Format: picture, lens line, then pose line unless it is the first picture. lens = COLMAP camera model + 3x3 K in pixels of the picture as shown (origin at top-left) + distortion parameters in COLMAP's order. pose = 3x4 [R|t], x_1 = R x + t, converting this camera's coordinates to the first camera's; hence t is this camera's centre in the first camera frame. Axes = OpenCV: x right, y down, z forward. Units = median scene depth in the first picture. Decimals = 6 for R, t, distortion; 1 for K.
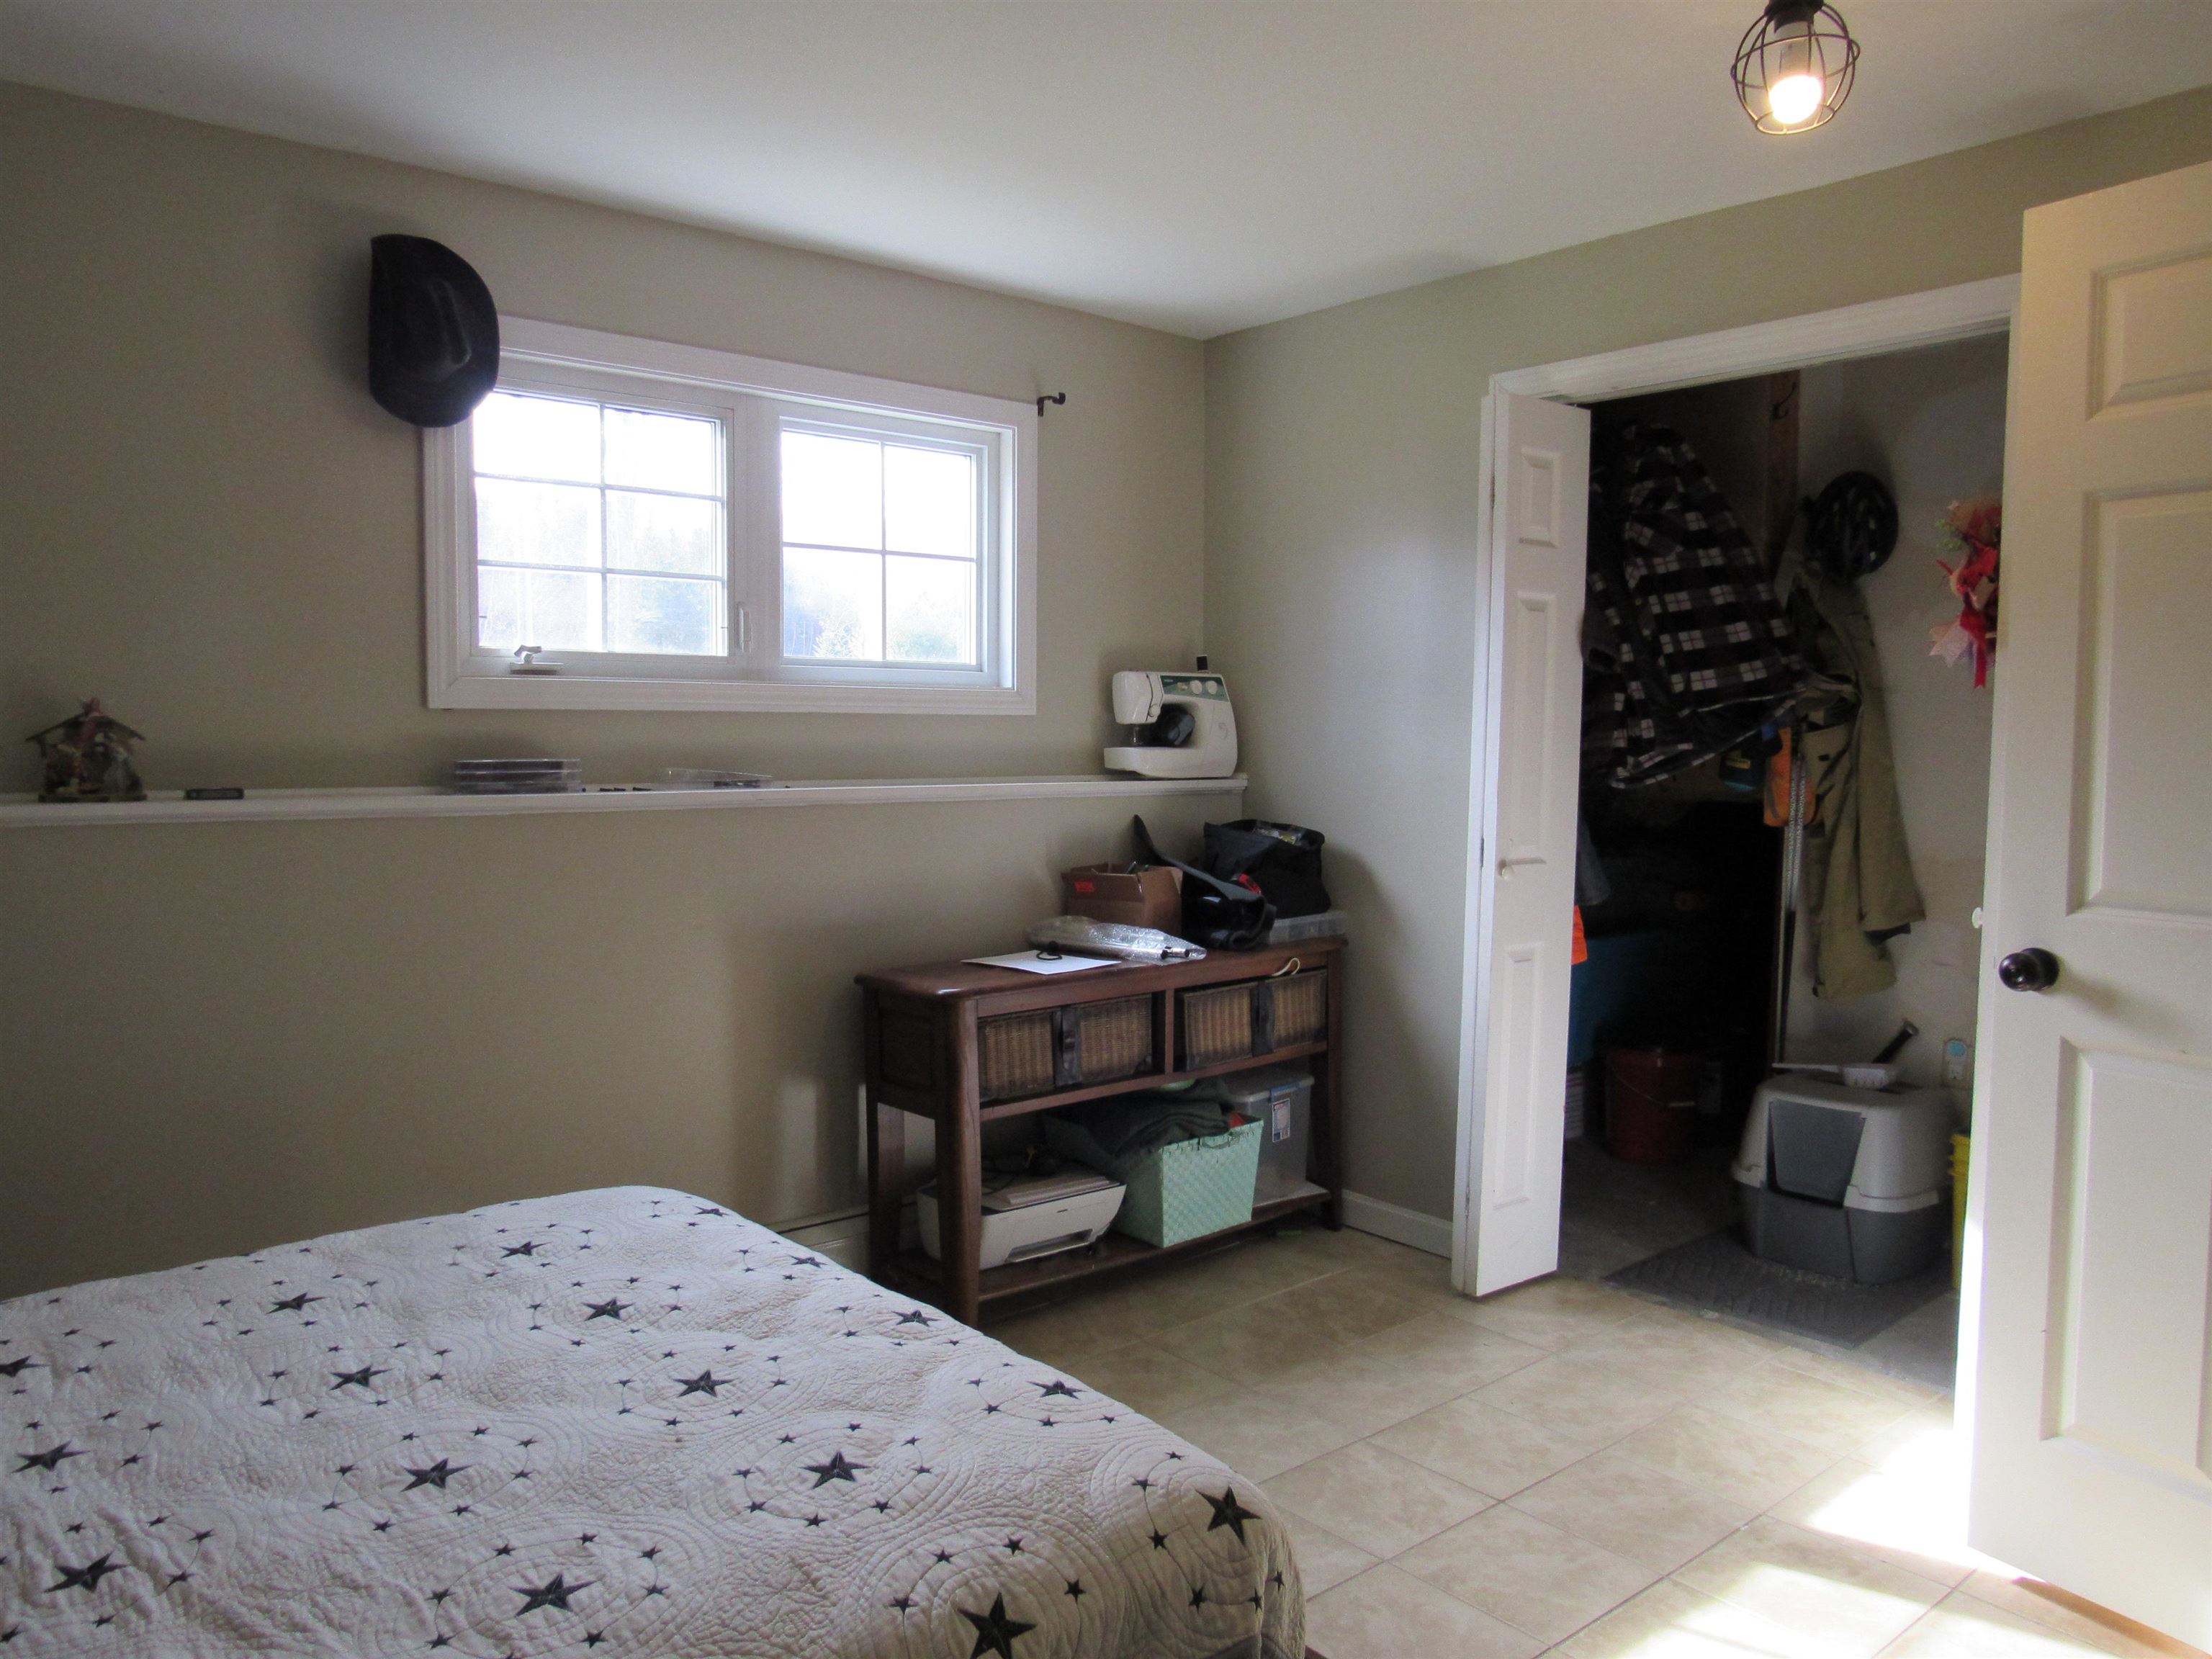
lens RADIAL K [[1568.7, 0, 1094.1], [0, 1568.7, 836.9], [0, 0, 1]] dist [-0.026524, 0.004755]
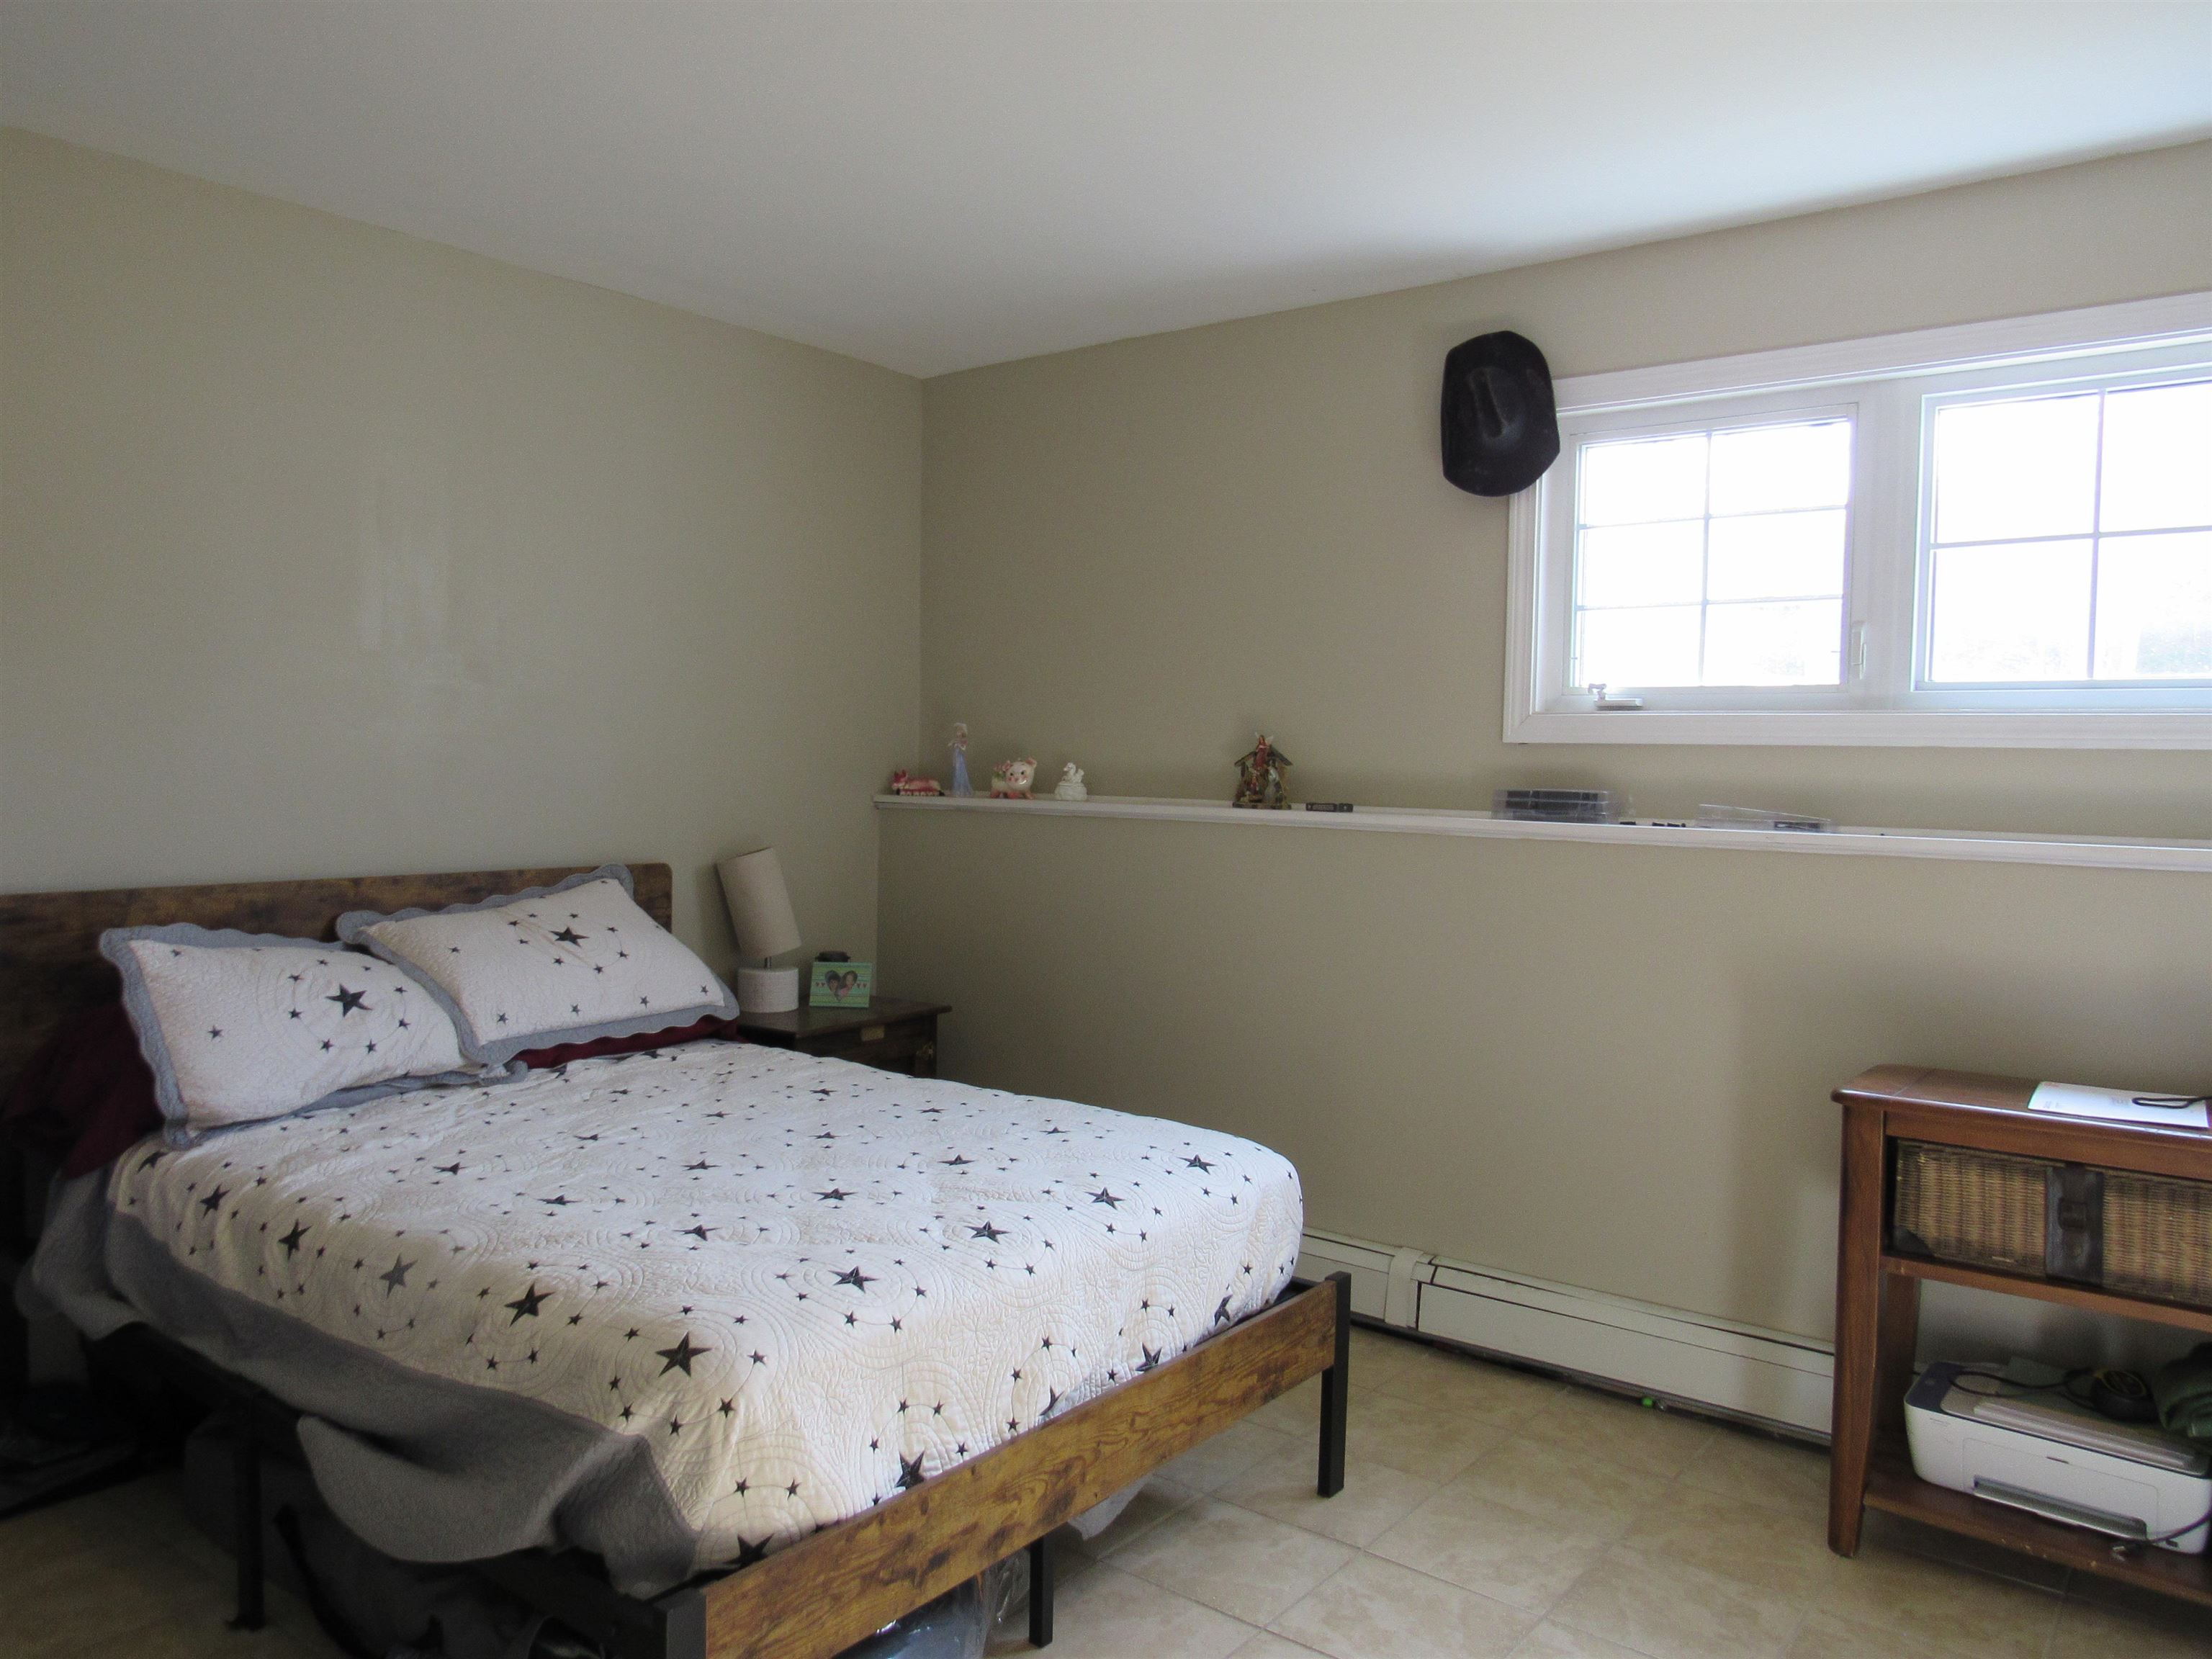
lens RADIAL K [[1568.7, 0, 1090.8], [0, 1568.7, 831.9], [0, 0, 1]] dist [-0.026524, 0.004755]
pose [[0.205604, 0.040368, -0.977802, 0.585122], [-0.088377, 0.995832, 0.022529, -0.016039], [0.974637, 0.081784, 0.208314, 0.446937]]
